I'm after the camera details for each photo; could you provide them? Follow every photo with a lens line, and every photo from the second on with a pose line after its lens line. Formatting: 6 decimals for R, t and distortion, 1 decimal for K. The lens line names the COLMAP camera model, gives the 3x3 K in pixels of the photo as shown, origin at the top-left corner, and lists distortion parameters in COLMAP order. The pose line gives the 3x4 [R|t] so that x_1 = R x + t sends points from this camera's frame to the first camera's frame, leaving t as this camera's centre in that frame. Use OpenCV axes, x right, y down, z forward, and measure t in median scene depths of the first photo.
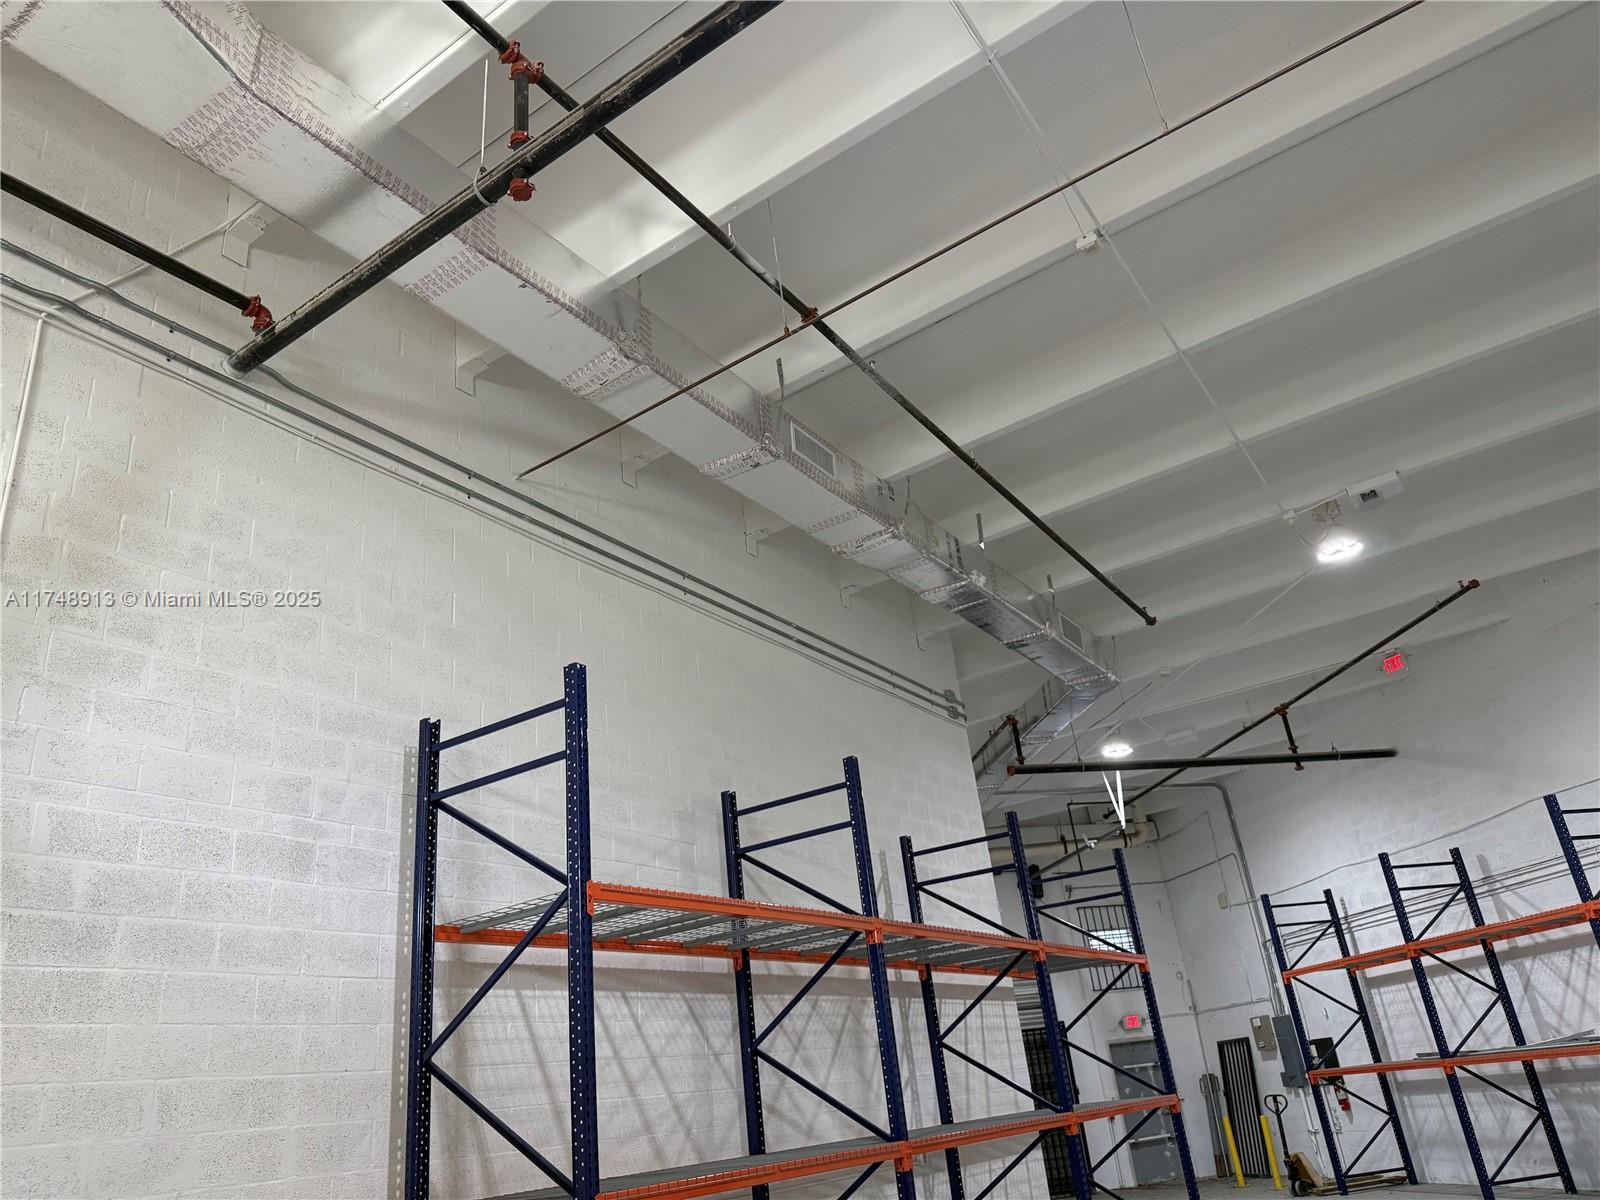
lens RADIAL K [[1129.4, 0, 802.1], [0, 1129.4, 599.7], [0, 0, 1]] dist [0.056294, -0.066803]
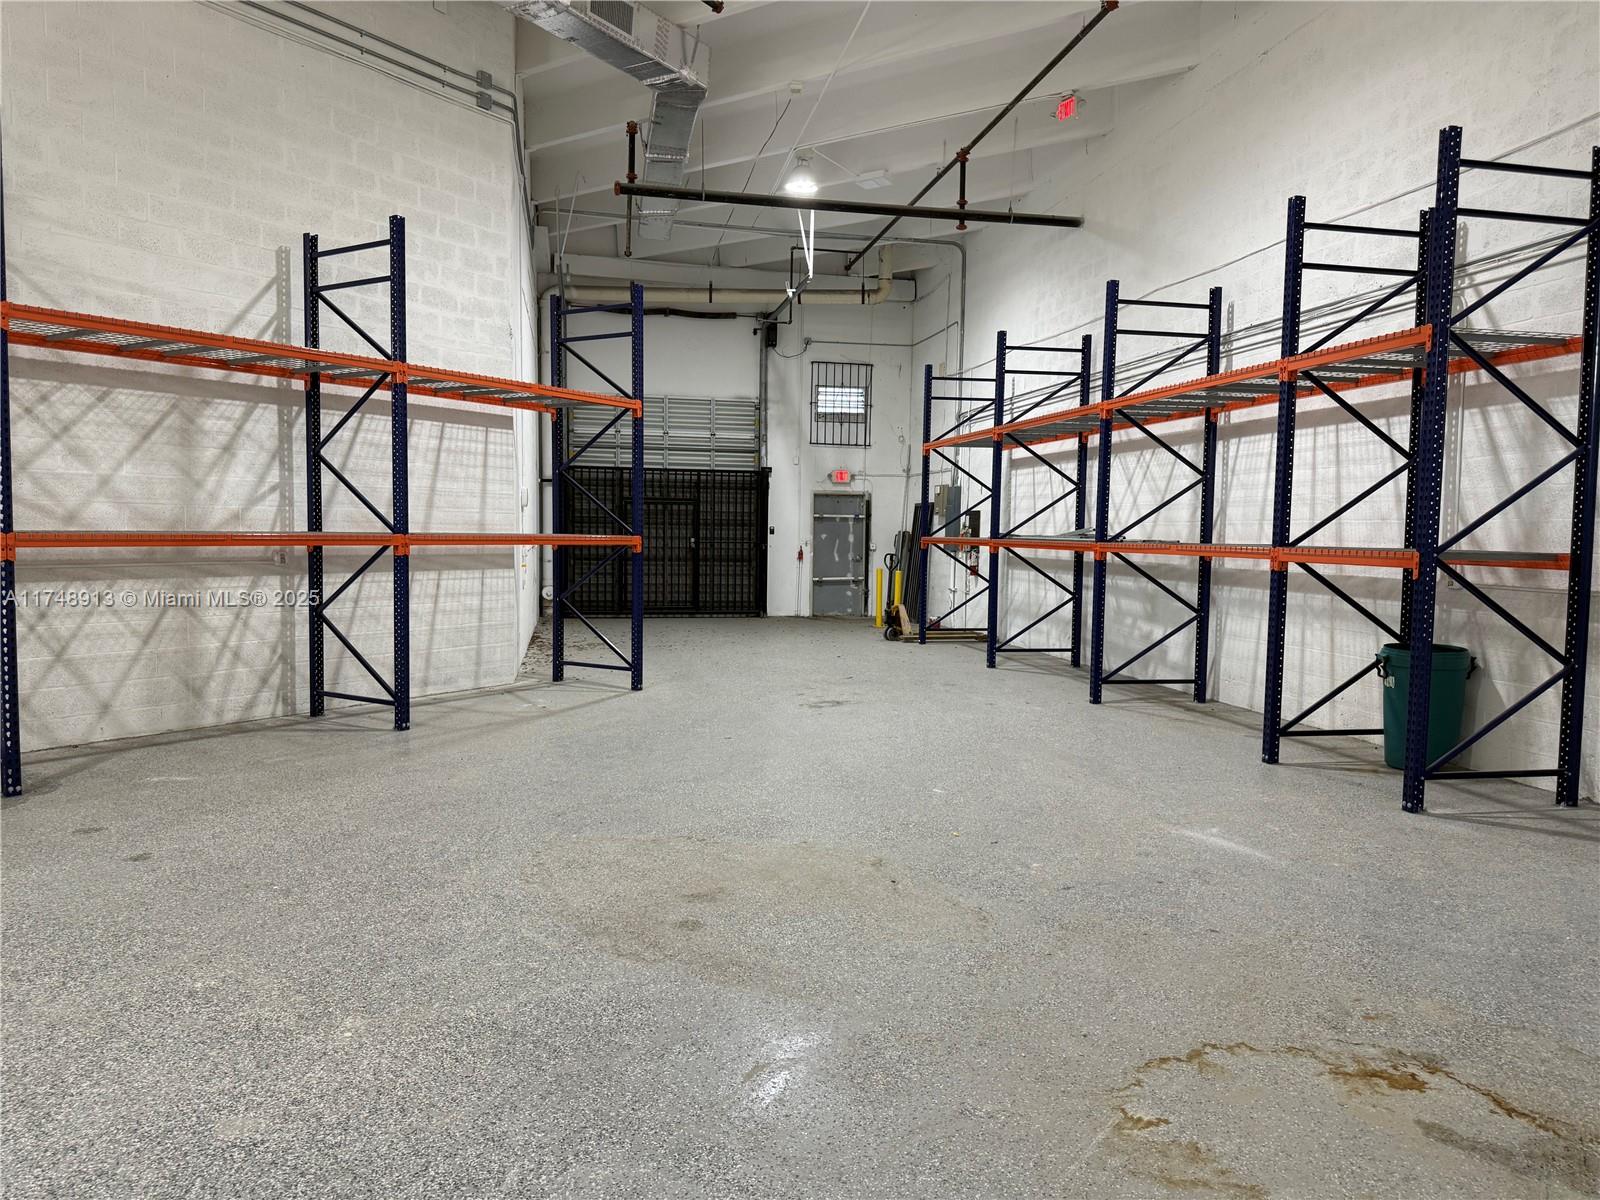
lens RADIAL K [[1129.4, 0, 802.2], [0, 1129.4, 610.8], [0, 0, 1]] dist [0.056294, -0.066803]
pose [[0.992855, 0.118627, 0.012877, 0.341063], [-0.110589, 0.874267, 0.472682, 0.003748], [0.044815, -0.470729, 0.881139, 0.071833]]
